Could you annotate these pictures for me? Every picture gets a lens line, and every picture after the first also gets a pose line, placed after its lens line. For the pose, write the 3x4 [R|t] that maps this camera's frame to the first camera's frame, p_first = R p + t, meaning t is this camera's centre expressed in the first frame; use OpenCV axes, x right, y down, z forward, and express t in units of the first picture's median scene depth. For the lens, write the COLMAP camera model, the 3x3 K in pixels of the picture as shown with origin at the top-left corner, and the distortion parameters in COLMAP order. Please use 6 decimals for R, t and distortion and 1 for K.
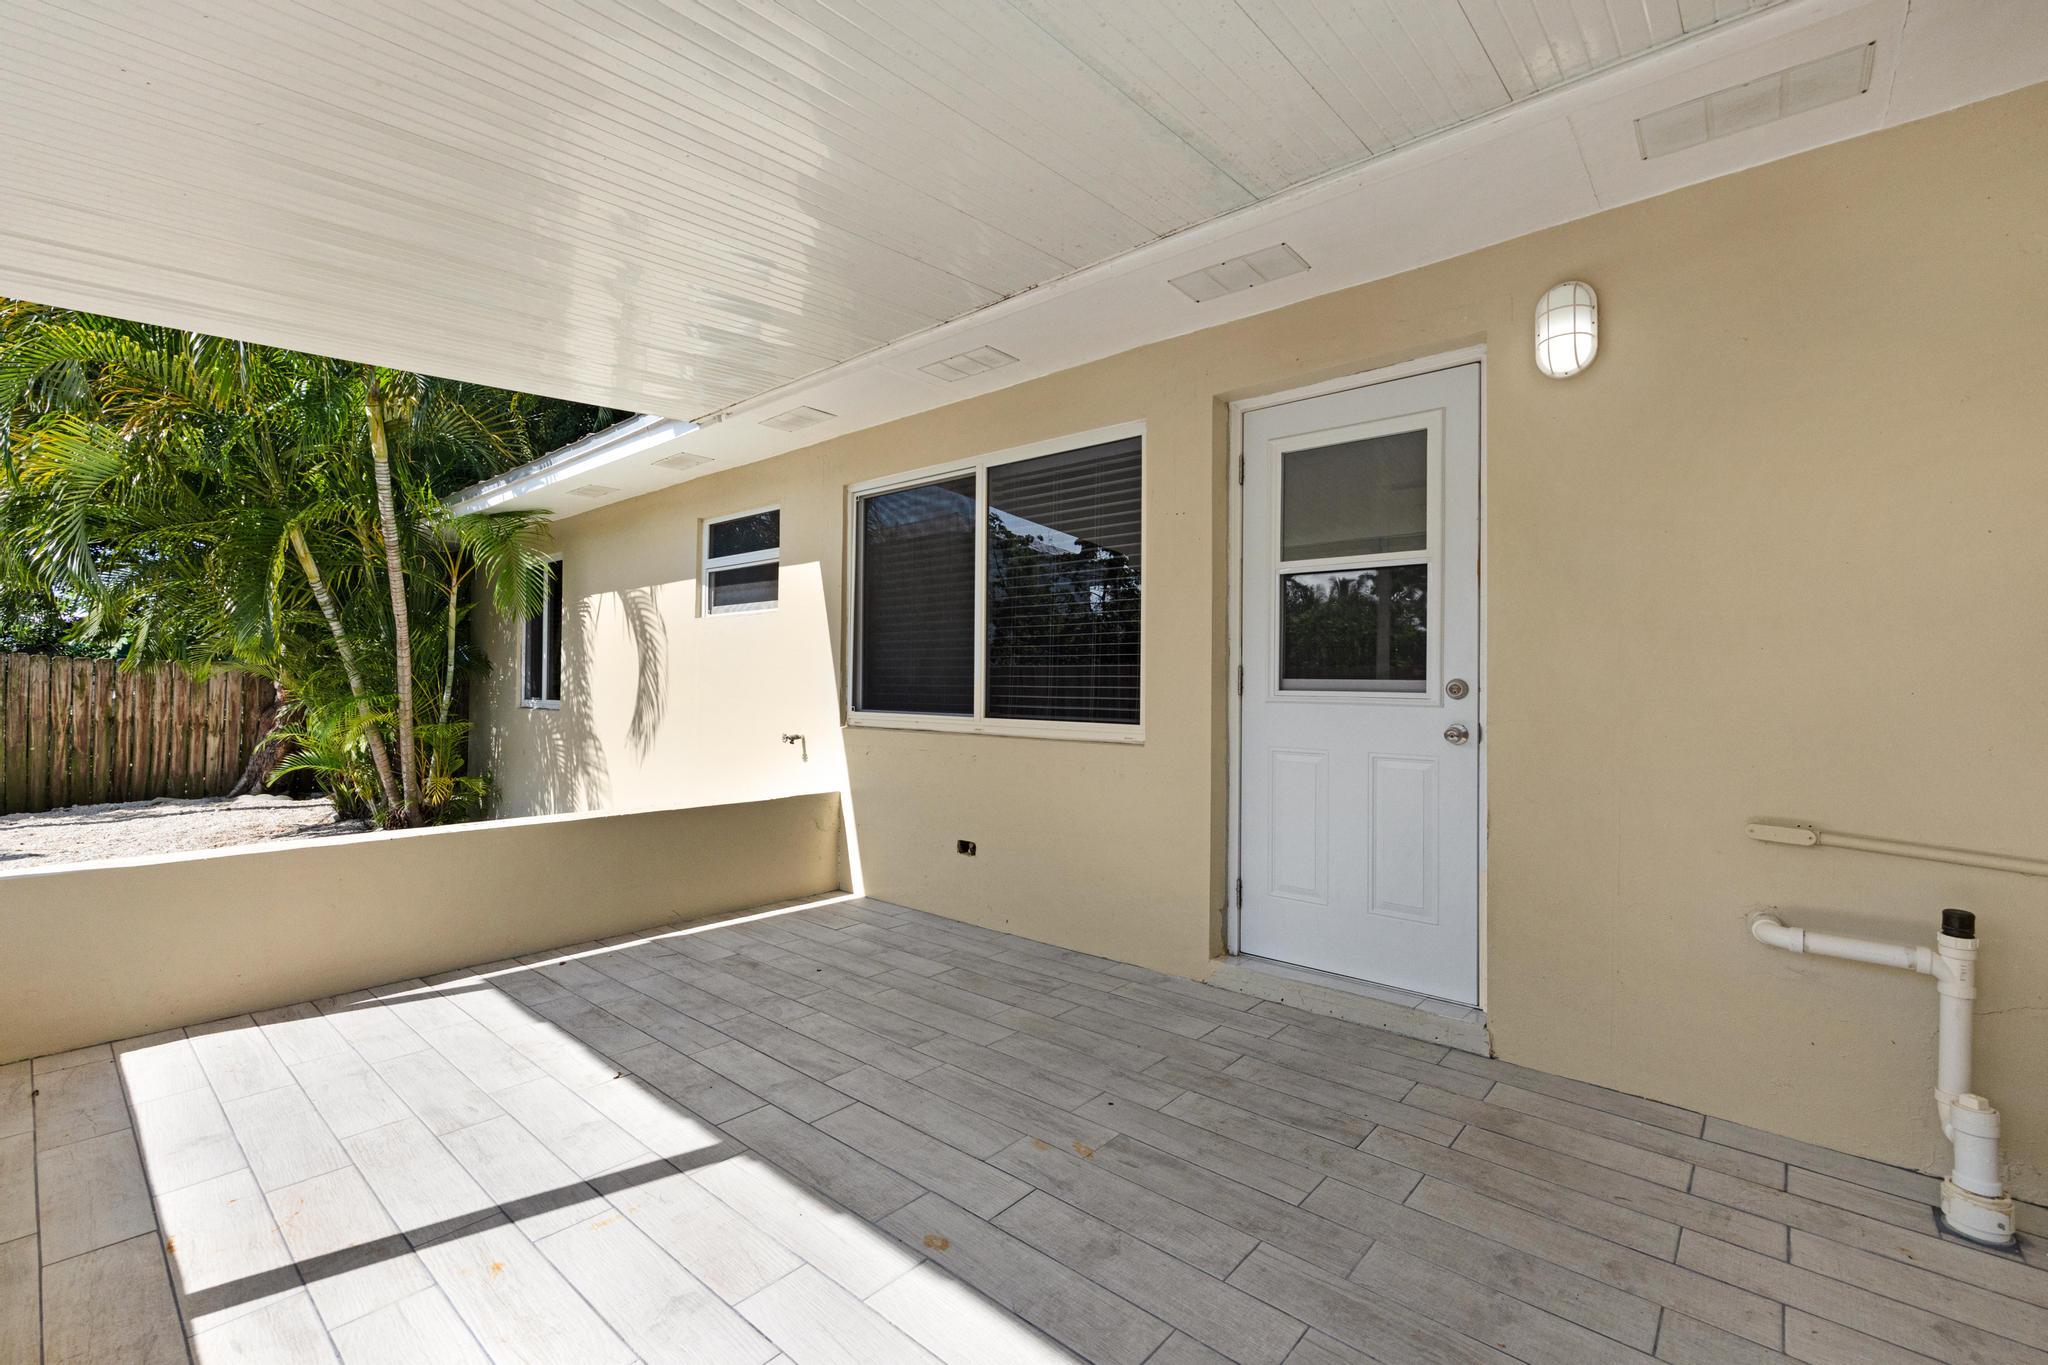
lens RADIAL K [[880.2, 0, 1016.3], [0, 880.2, 683.6], [0, 0, 1]] dist [-0.003550, -0.000383]
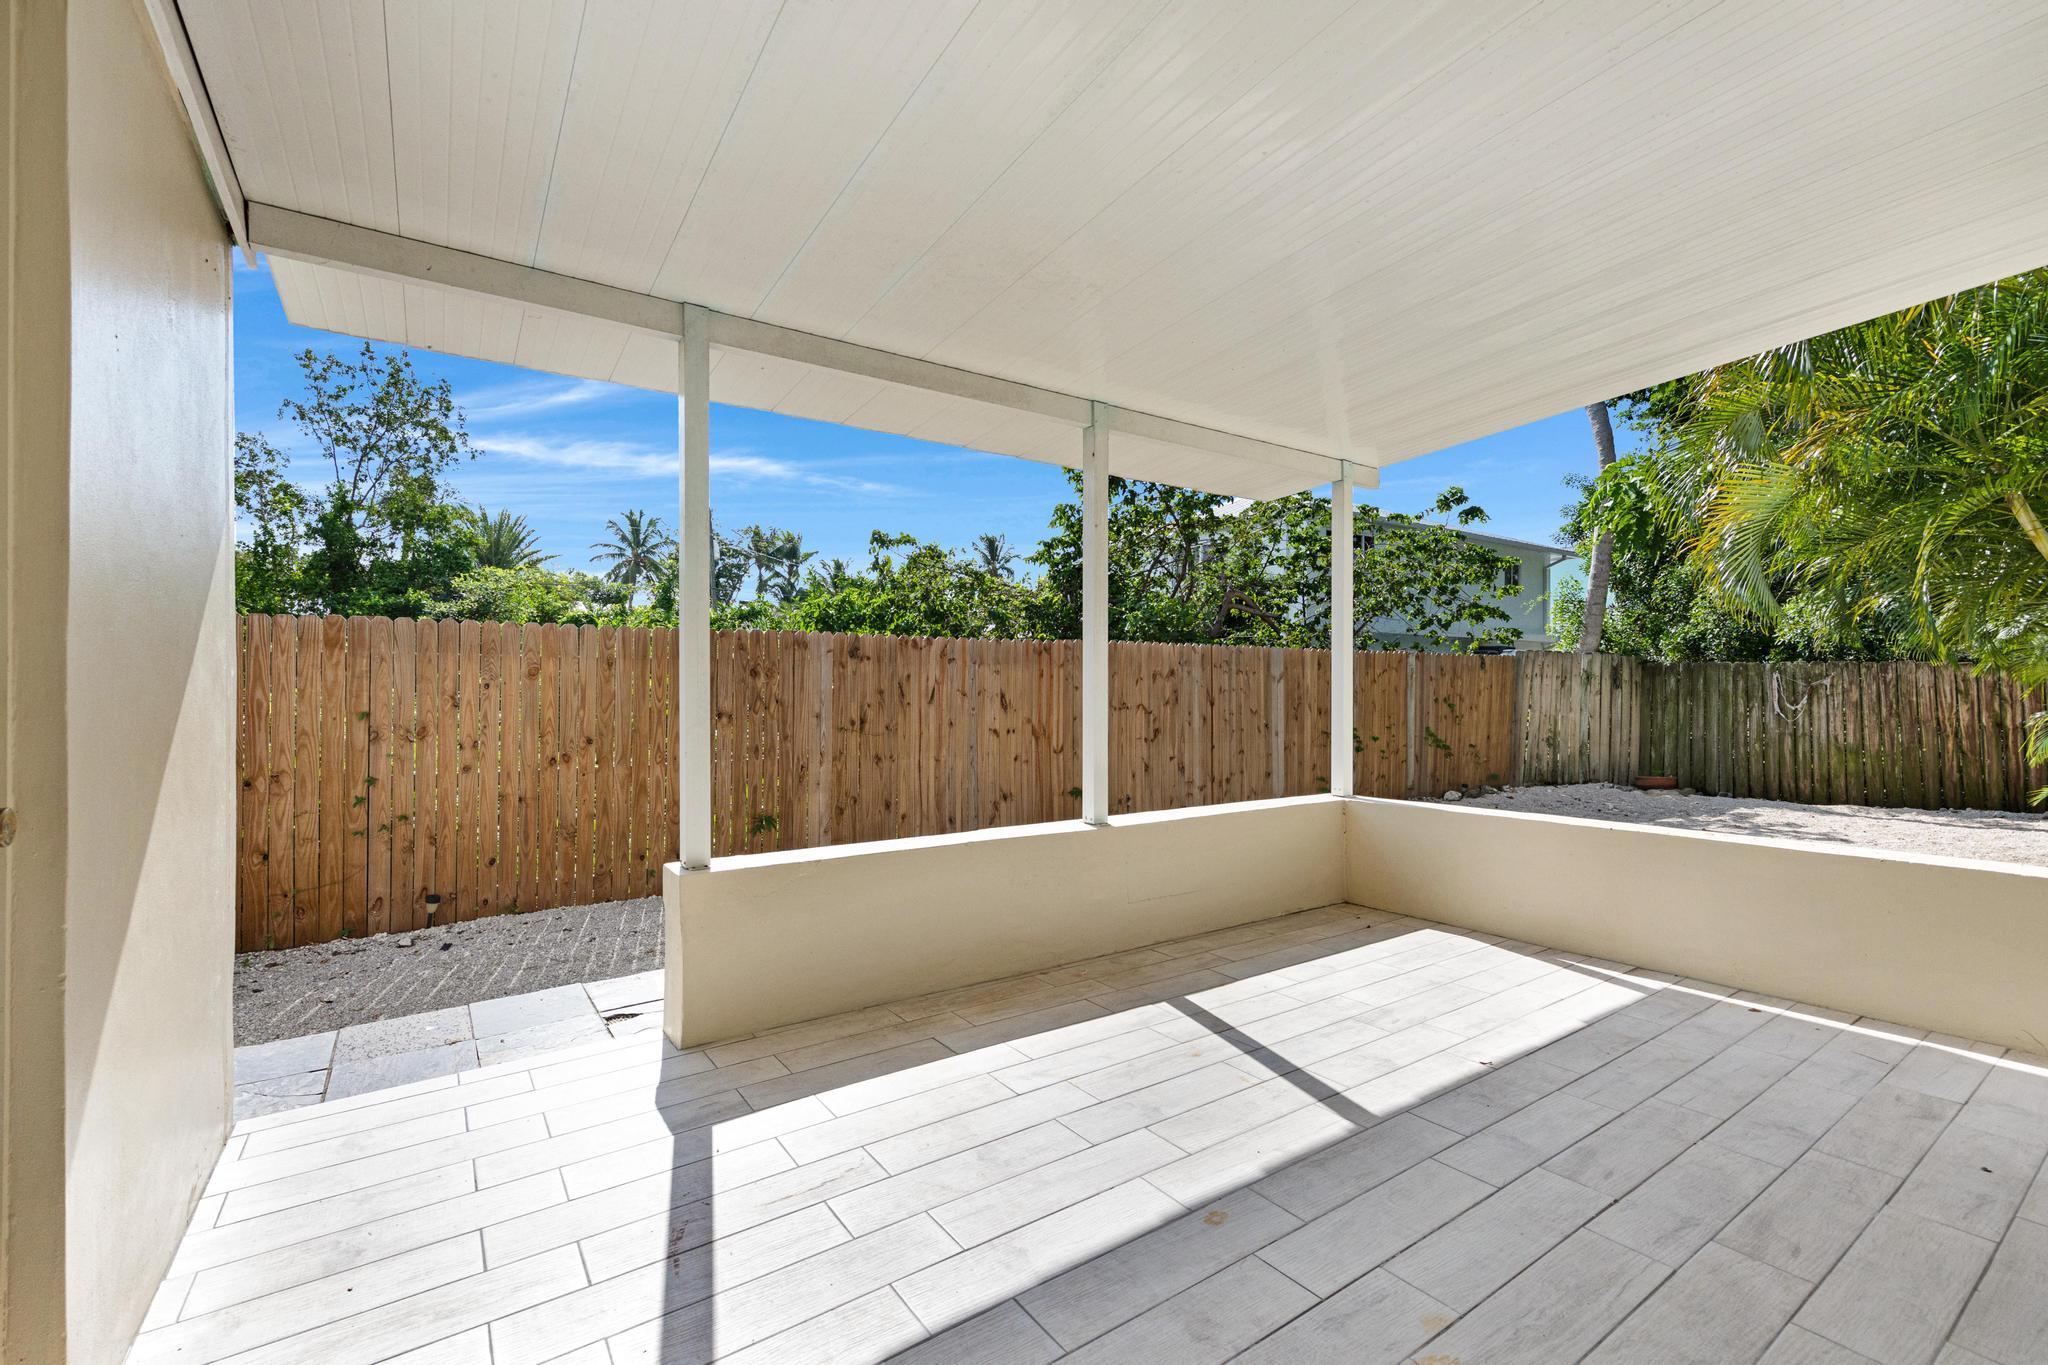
lens RADIAL K [[880.2, 0, 1018.9], [0, 880.2, 687.8], [0, 0, 1]] dist [-0.003550, -0.000383]
pose [[-0.235805, -0.006238, -0.971780, 0.569174], [0.004207, 0.999963, -0.007440, 0.008229], [0.971791, -0.005842, -0.235770, 0.592083]]
